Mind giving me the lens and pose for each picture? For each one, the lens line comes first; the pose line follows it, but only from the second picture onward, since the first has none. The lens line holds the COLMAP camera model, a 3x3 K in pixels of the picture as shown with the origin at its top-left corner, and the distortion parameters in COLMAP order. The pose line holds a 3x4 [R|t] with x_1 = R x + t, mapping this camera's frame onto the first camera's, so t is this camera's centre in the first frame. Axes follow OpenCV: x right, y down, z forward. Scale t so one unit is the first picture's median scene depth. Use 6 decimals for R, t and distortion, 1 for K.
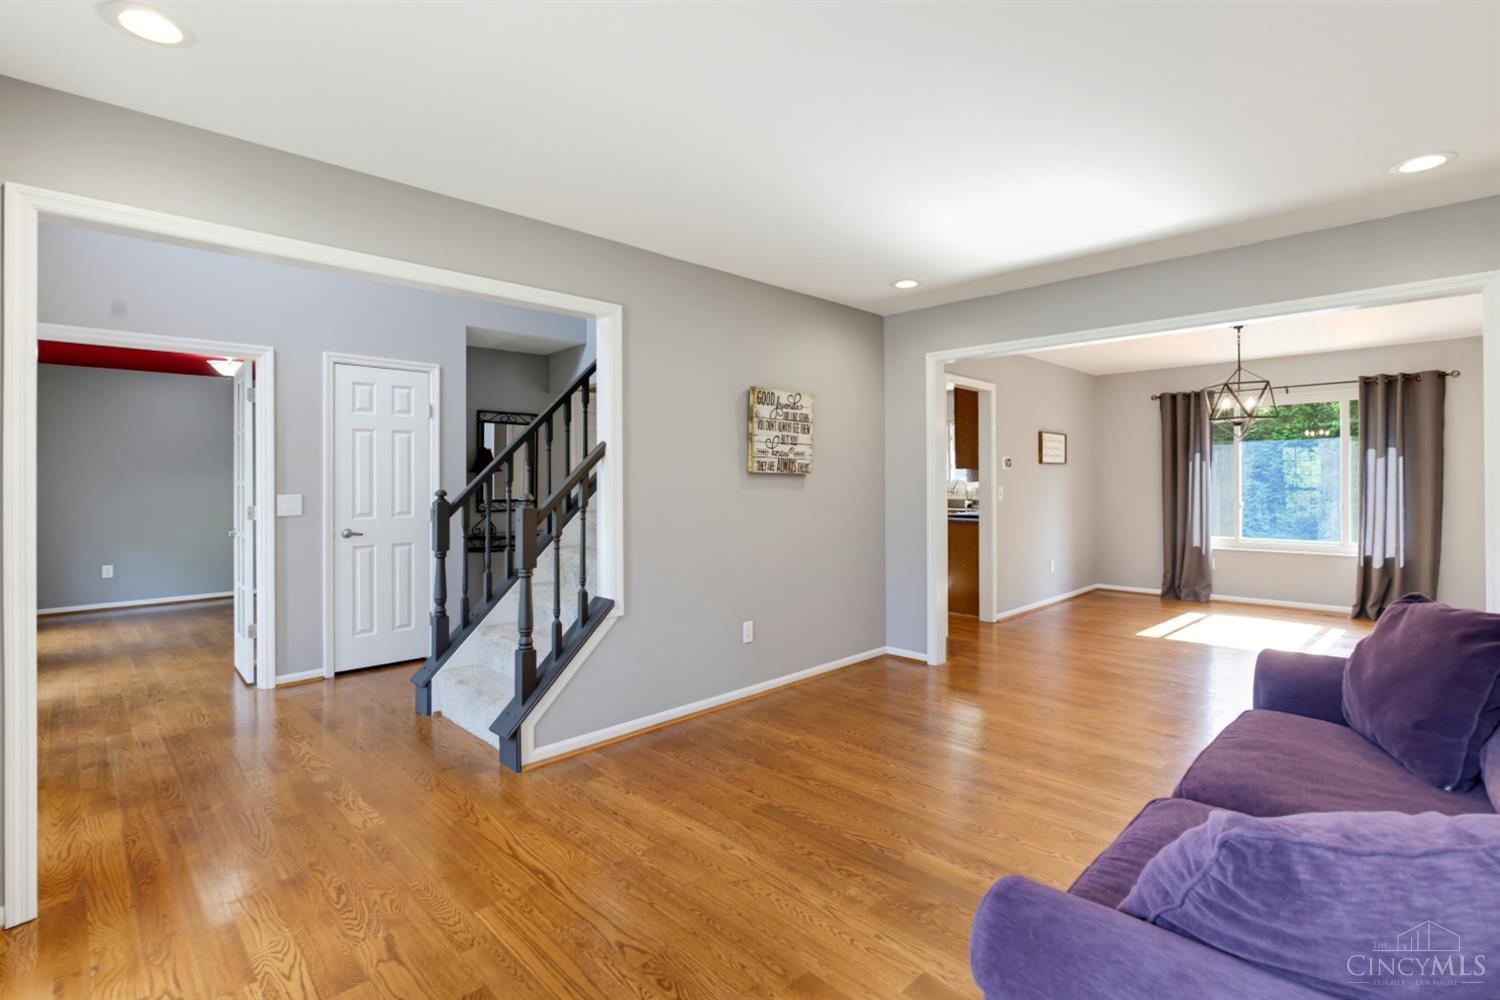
lens RADIAL K [[703.1, 0, 742.9], [0, 703.1, 484.0], [0, 0, 1]] dist [-0.011442, 0.000214]
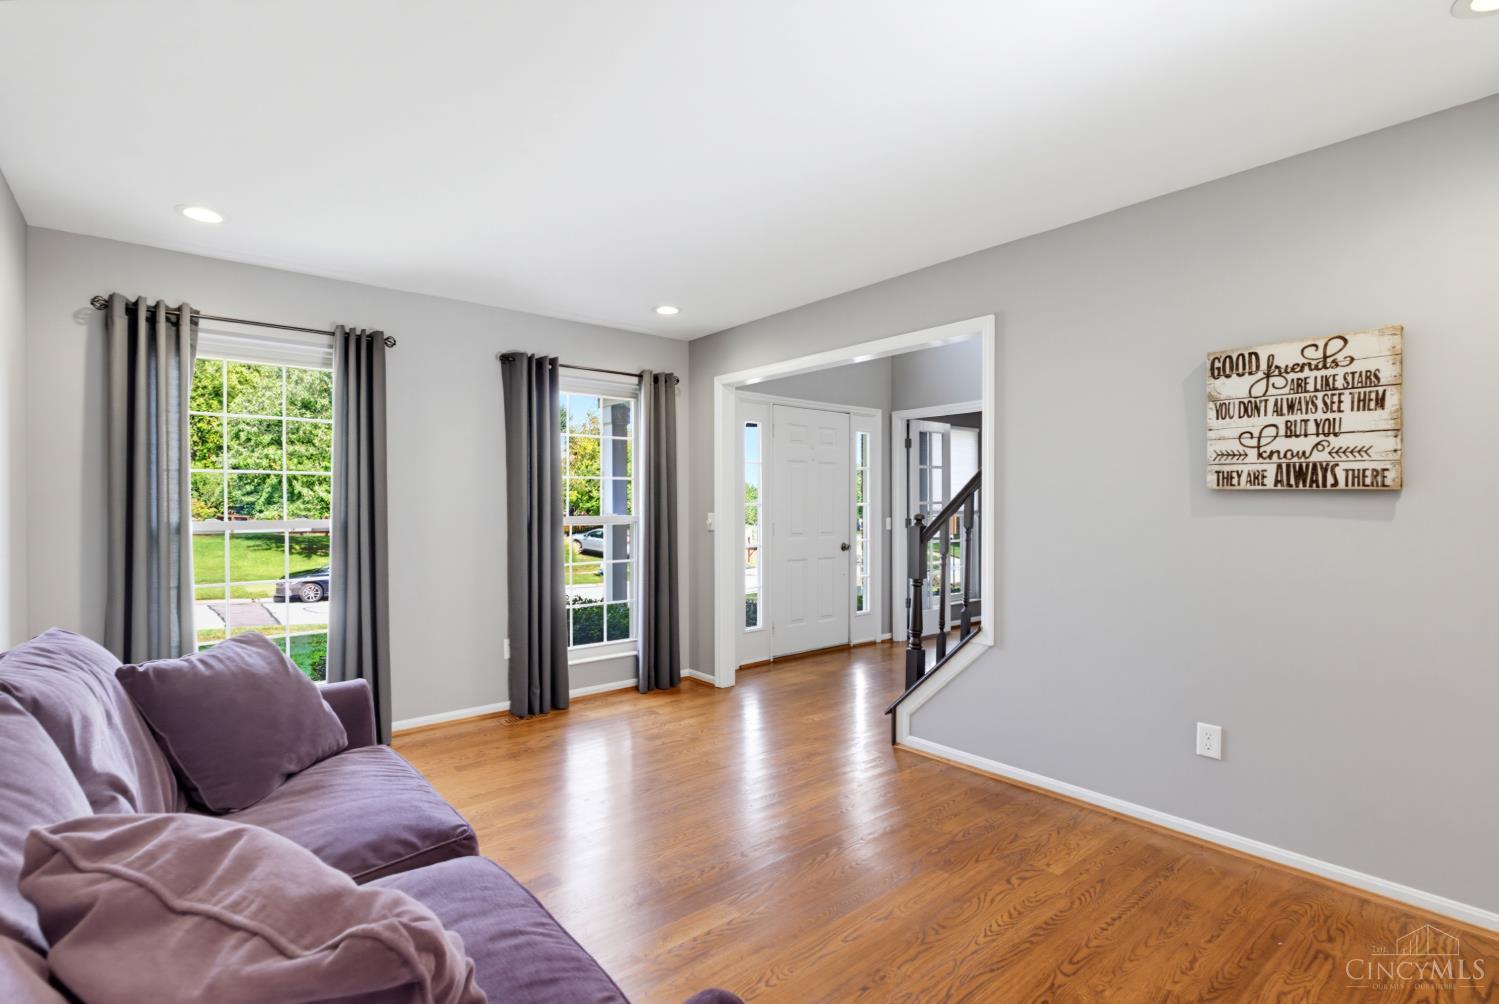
lens RADIAL K [[702.6, 0, 742.4], [0, 702.6, 505.4], [0, 0, 1]] dist [-0.011442, 0.000214]
pose [[-0.078731, 0.009403, -0.996852, 0.661278], [-0.002136, 0.999952, 0.009601, -0.006820], [0.996894, 0.002885, -0.078707, 0.622754]]
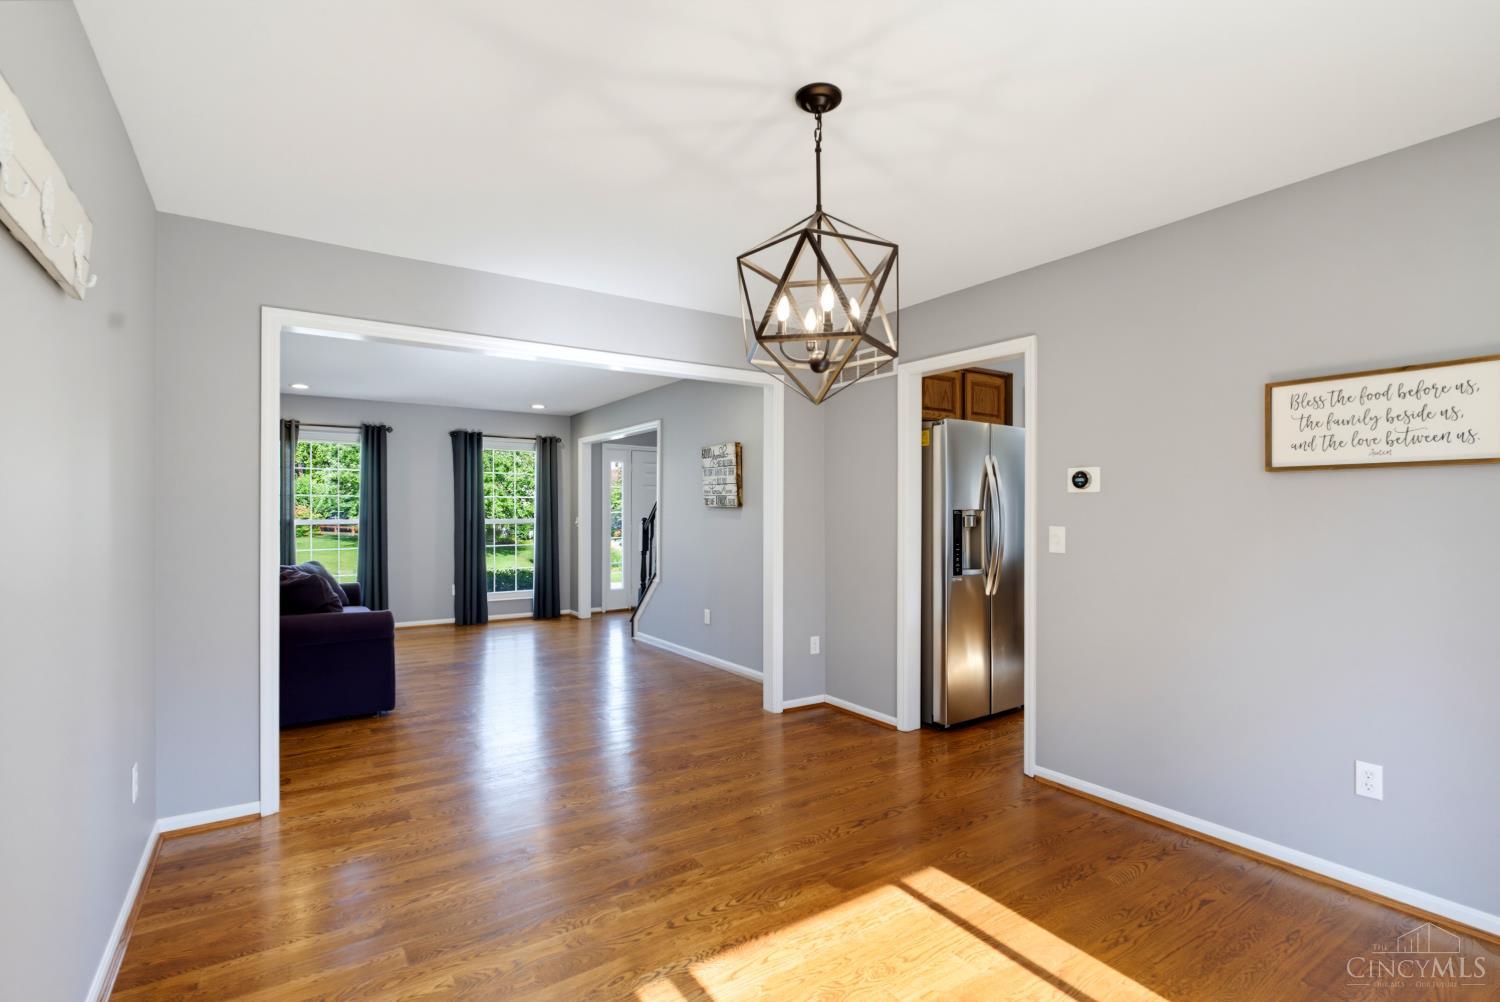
lens RADIAL K [[703.1, 0, 749.1], [0, 703.1, 505.1], [0, 0, 1]] dist [-0.011442, 0.000214]
pose [[-0.177514, -0.000739, -0.984118, 1.401757], [-0.003389, 0.999994, -0.000140, -0.018682], [0.984112, 0.003310, -0.177515, 1.327647]]
